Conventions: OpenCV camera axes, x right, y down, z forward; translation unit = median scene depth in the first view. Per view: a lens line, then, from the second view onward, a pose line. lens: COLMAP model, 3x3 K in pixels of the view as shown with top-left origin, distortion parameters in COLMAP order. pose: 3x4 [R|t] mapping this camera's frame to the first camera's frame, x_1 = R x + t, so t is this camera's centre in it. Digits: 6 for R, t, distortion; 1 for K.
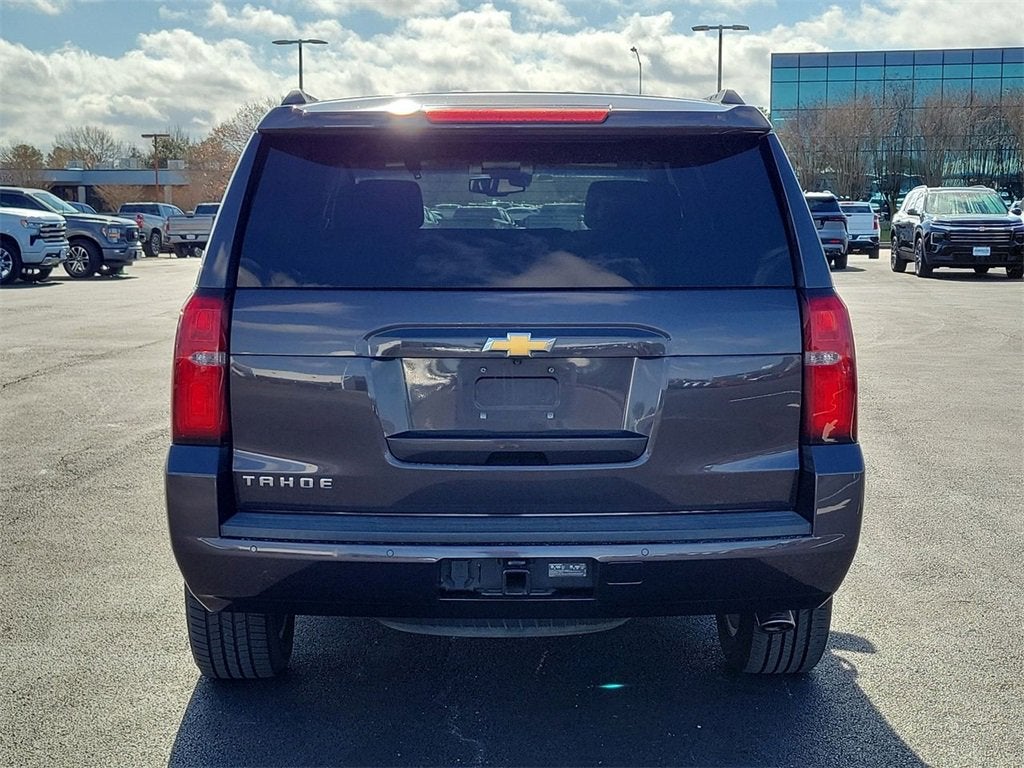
lens RADIAL K [[1665.3, 0, 512.0], [0, 1665.3, 384.0], [0, 0, 1]] dist [0.018345, 0.079836]
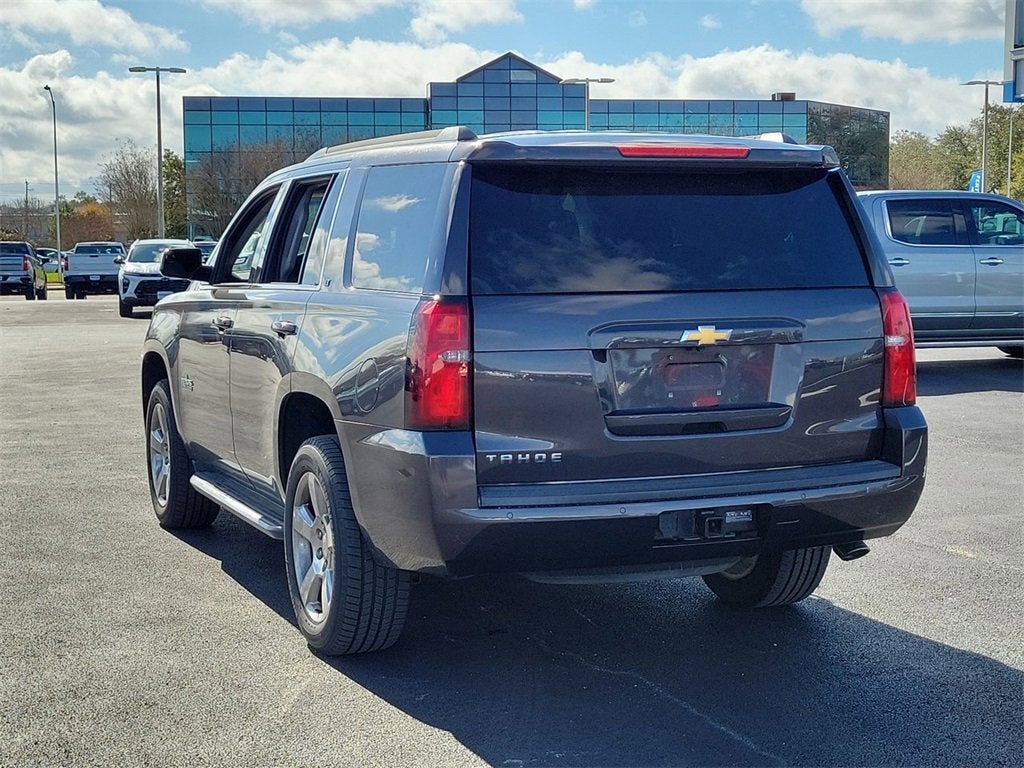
lens RADIAL K [[1665.3, 0, 512.0], [0, 1665.3, 384.0], [0, 0, 1]] dist [0.018345, 0.079836]
pose [[0.927277, -0.038308, 0.372412, -0.580720], [0.048091, 0.998698, -0.017014, 0.026091], [-0.371275, 0.033686, 0.927912, -0.092610]]
